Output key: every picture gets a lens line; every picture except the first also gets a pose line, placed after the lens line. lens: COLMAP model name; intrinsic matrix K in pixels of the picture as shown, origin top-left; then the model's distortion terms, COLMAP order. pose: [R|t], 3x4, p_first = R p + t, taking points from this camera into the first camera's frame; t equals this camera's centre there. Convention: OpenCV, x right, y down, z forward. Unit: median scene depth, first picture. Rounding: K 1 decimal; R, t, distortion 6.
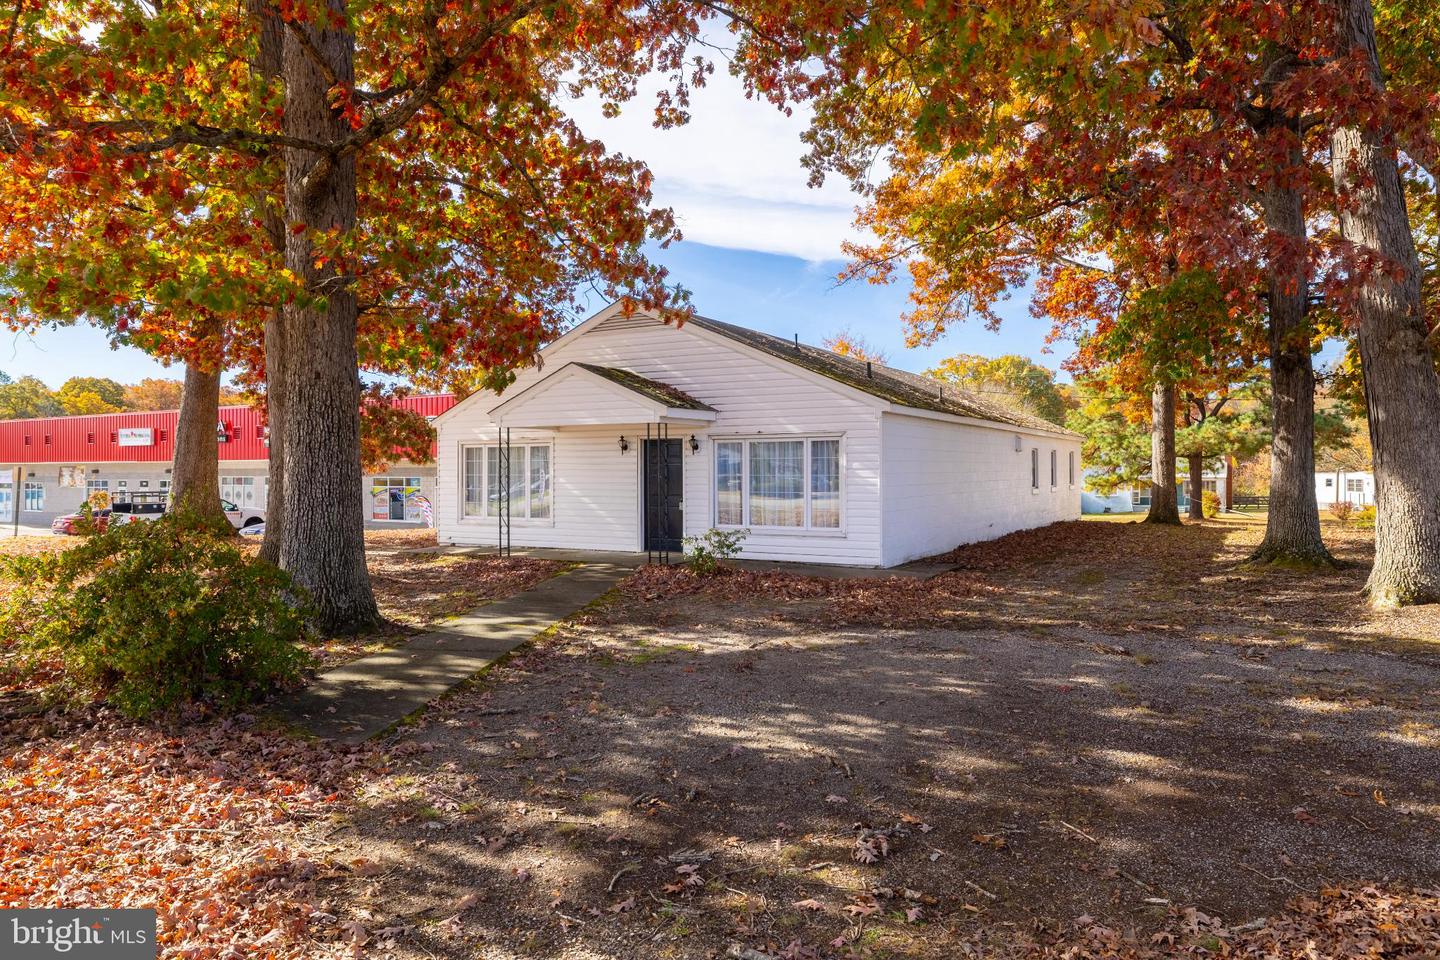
lens RADIAL K [[914.2, 0, 709.6], [0, 914.2, 464.4], [0, 0, 1]] dist [0.001574, 0.000310]
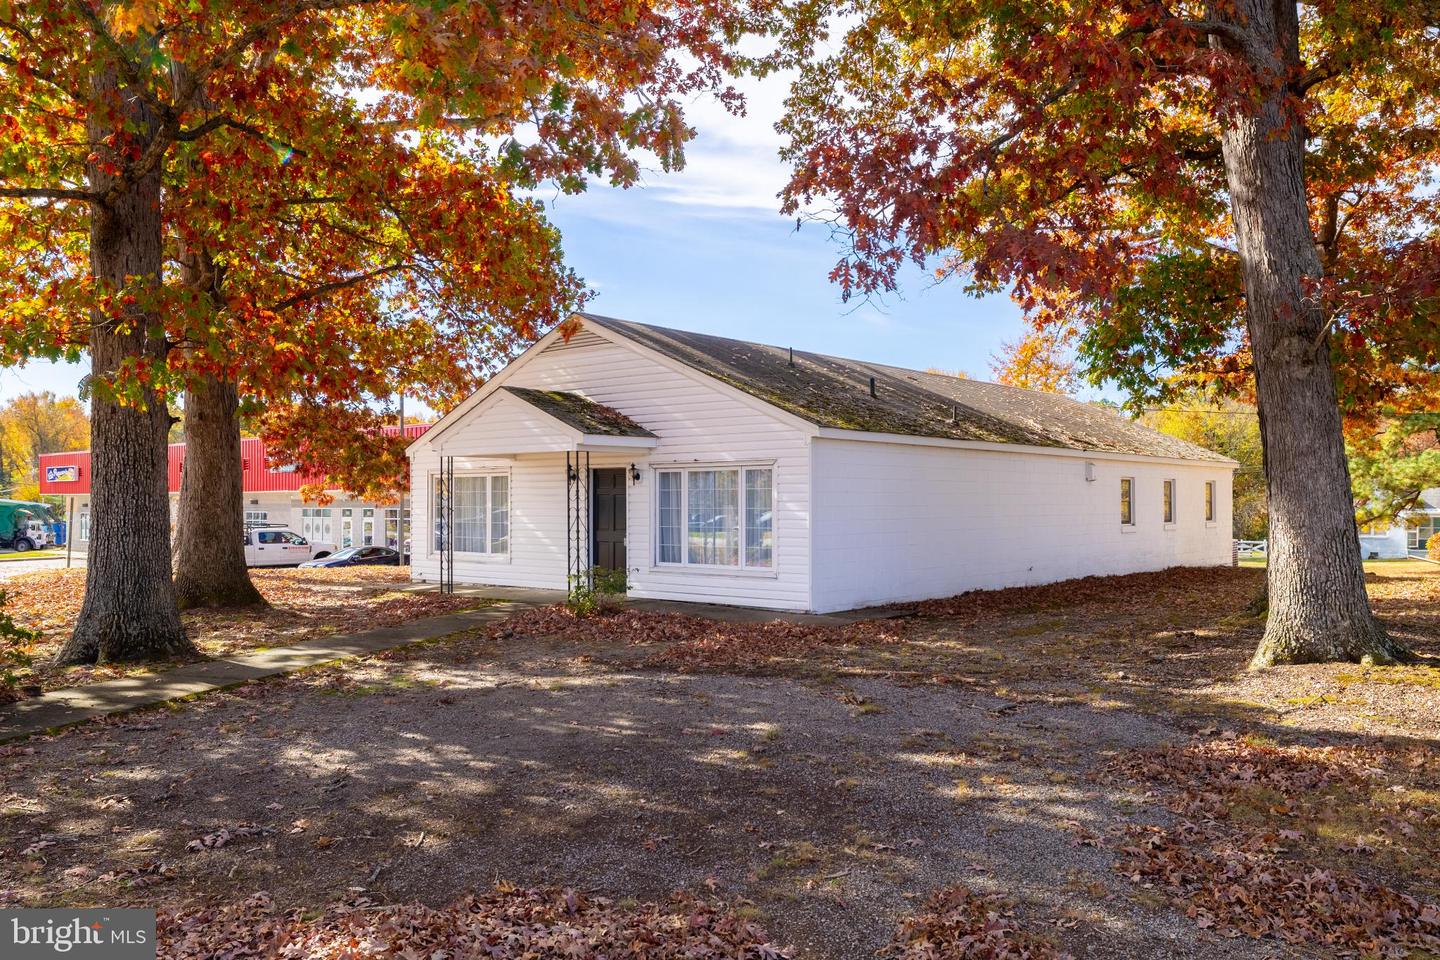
lens RADIAL K [[1095.4, 0, 721.6], [0, 1095.4, 488.5], [0, 0, 1]] dist [0.003803, -0.001098]
pose [[0.982242, -0.000382, -0.187618, 0.274063], [-0.000747, 0.999982, -0.005948, -0.000909], [0.187617, 0.005982, 0.982224, -0.054132]]
